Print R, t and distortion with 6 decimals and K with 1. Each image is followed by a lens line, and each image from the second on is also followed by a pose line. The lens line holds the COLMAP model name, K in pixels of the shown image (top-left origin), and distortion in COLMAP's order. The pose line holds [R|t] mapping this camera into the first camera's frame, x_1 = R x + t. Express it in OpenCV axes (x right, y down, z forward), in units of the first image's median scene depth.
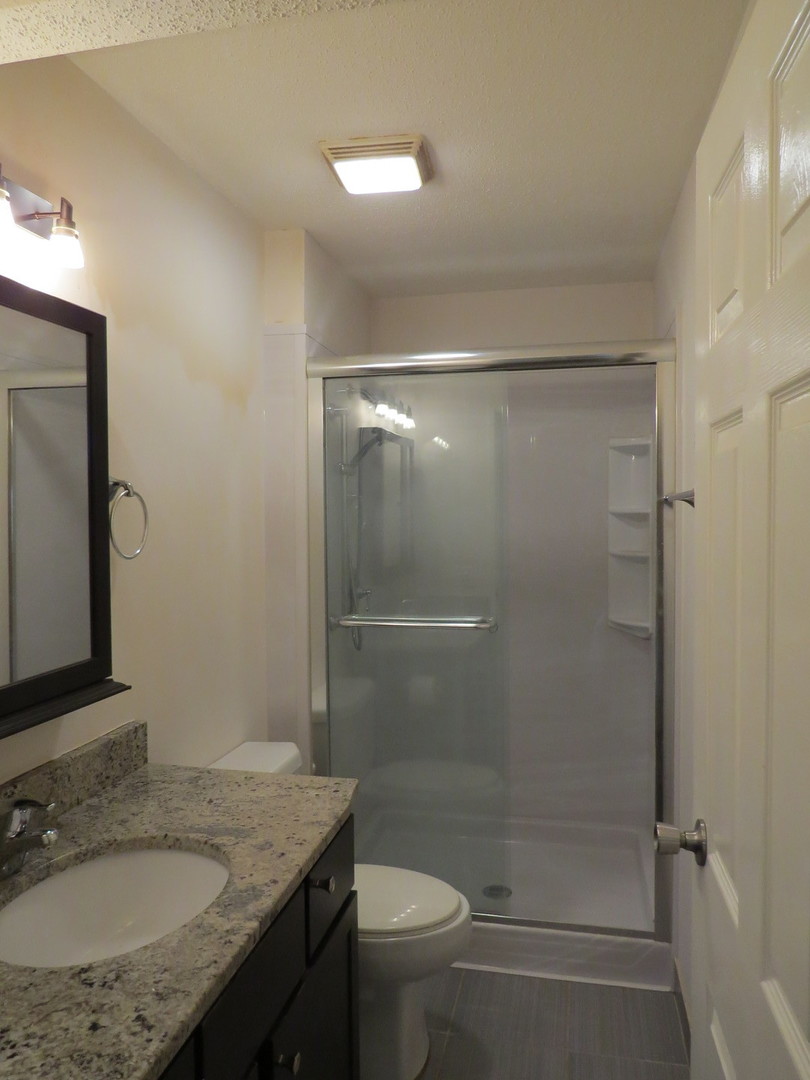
lens RADIAL K [[770.3, 0, 401.0], [0, 770.3, 522.2], [0, 0, 1]] dist [-0.020988, 0.007678]
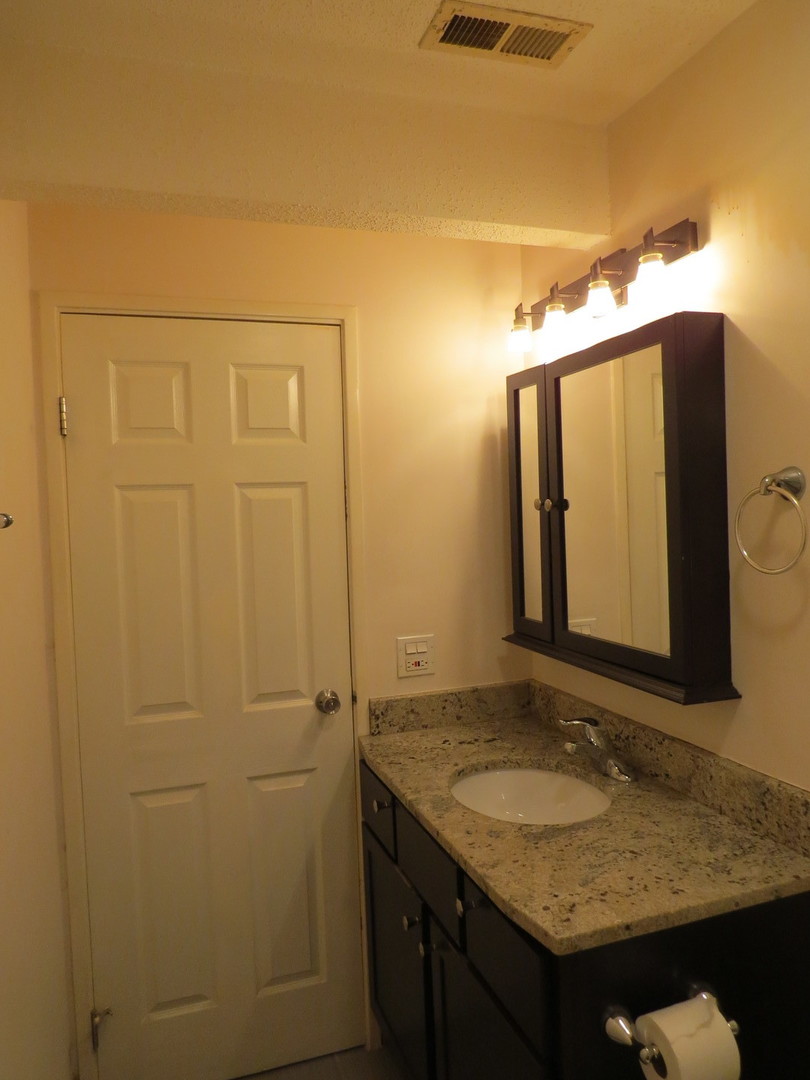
lens RADIAL K [[770.3, 0, 401.0], [0, 770.3, 522.2], [0, 0, 1]] dist [-0.020988, 0.007678]
pose [[-0.854553, 0.051117, -0.516843, 0.389493], [0.037048, 0.998609, 0.037508, -0.049448], [0.518041, 0.012905, -0.855258, 1.536492]]
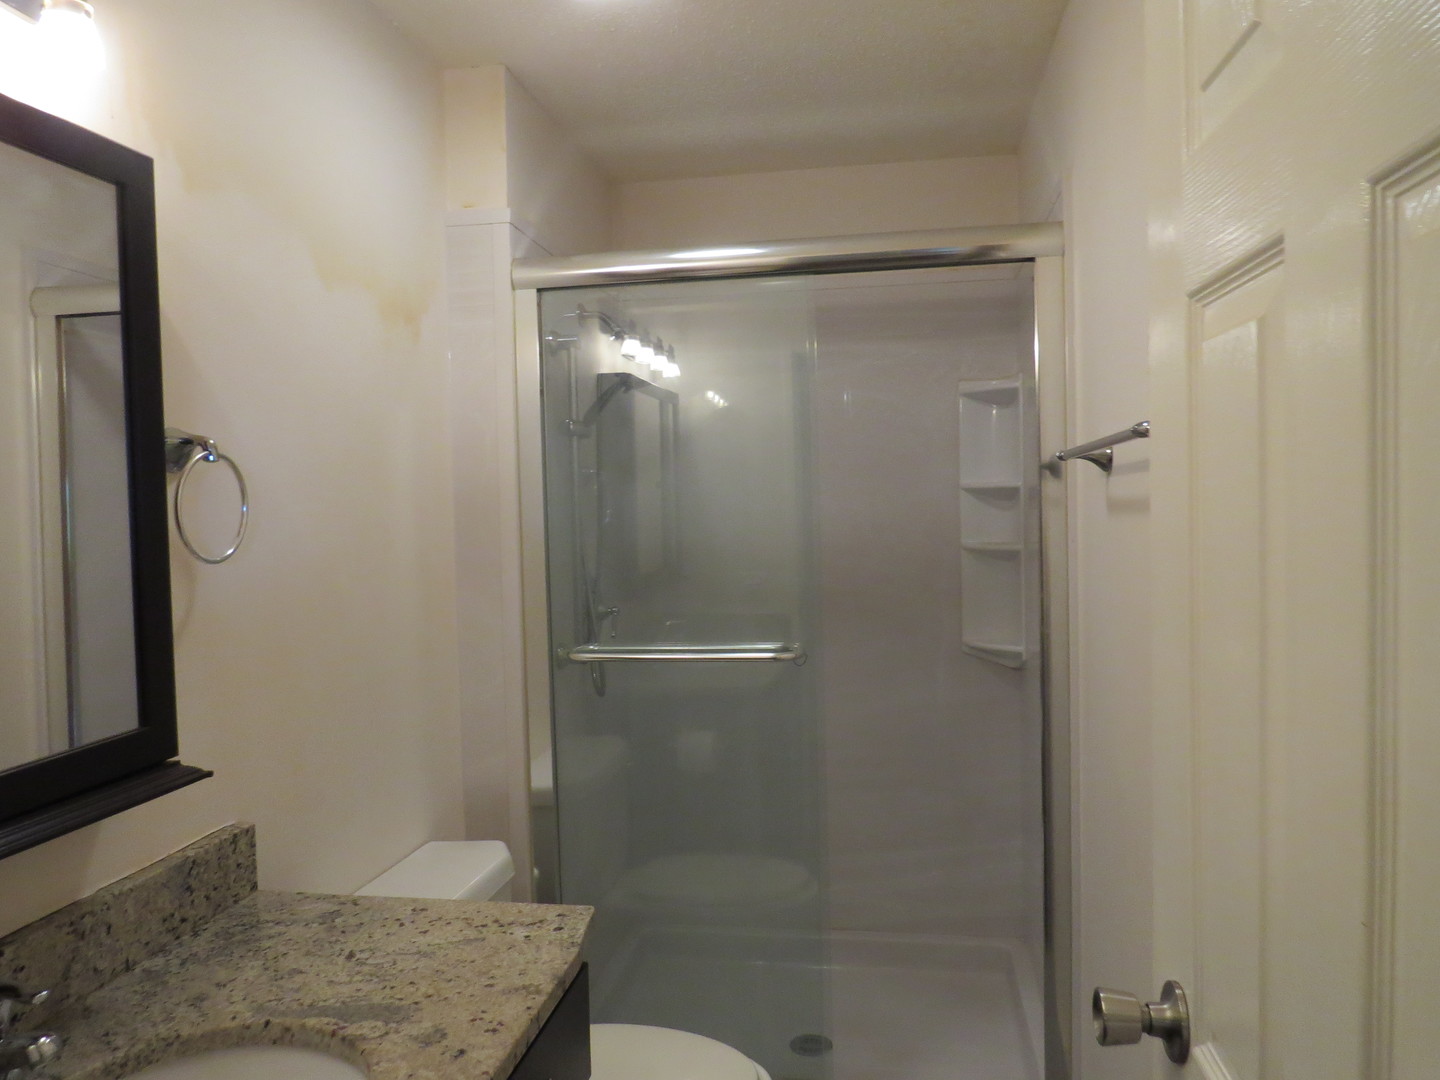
lens RADIAL K [[1027.1, 0, 719.6], [0, 1027.1, 532.7], [0, 0, 1]] dist [-0.020988, 0.007678]
pose [[0.998488, -0.020745, 0.050906, 0.010133], [0.020047, 0.999698, 0.014188, 0.020573], [-0.051185, -0.013146, 0.998603, 0.170060]]
